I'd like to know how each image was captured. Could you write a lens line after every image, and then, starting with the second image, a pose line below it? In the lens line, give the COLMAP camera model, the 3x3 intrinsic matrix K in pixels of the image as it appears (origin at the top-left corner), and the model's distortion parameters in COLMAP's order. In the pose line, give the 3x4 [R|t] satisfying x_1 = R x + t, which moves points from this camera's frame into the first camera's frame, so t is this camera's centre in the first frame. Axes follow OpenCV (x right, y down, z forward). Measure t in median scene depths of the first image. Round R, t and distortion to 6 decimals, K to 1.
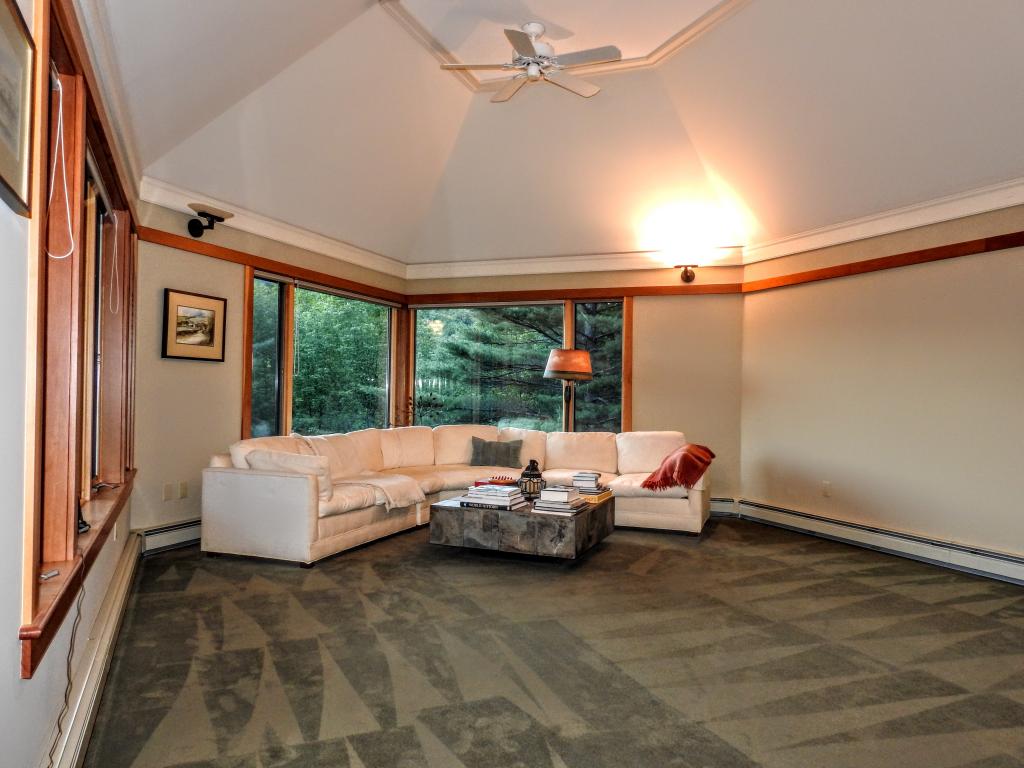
lens RADIAL K [[760.6, 0, 512.0], [0, 760.6, 384.0], [0, 0, 1]] dist [0.045799, 0.003375]
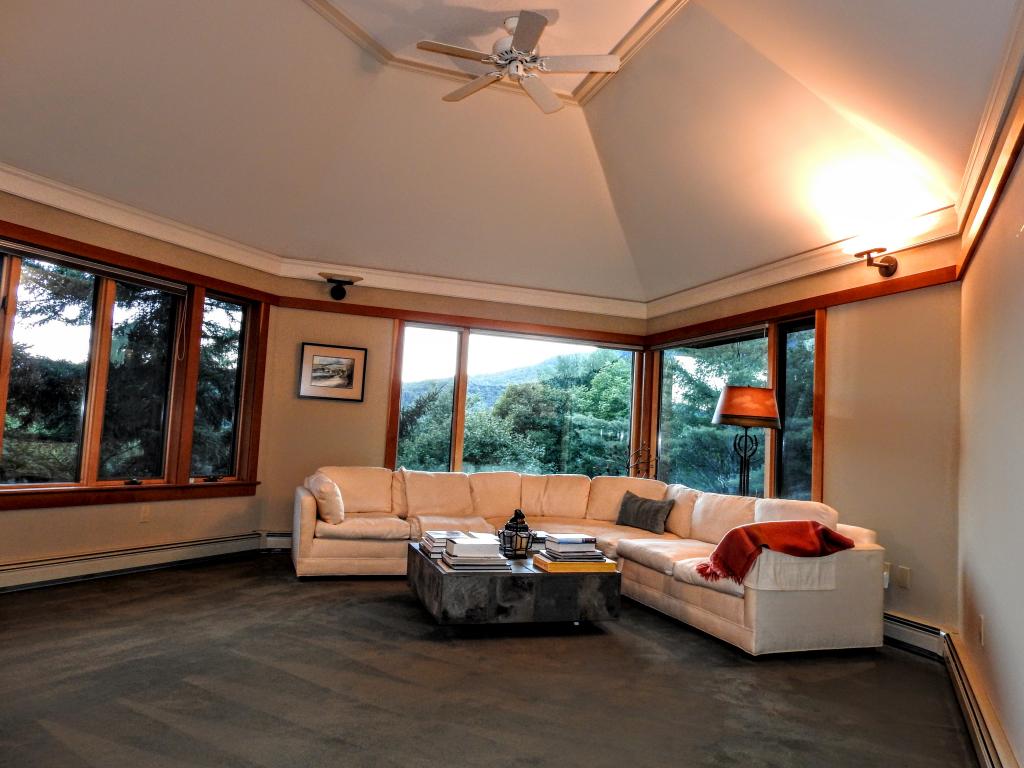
lens RADIAL K [[760.6, 0, 512.0], [0, 760.6, 384.0], [0, 0, 1]] dist [0.045799, 0.003375]
pose [[0.624273, -0.038225, -0.780271, 0.681307], [-0.039571, 0.995973, -0.080452, 0.028713], [0.780204, 0.081100, 0.620246, 0.453088]]
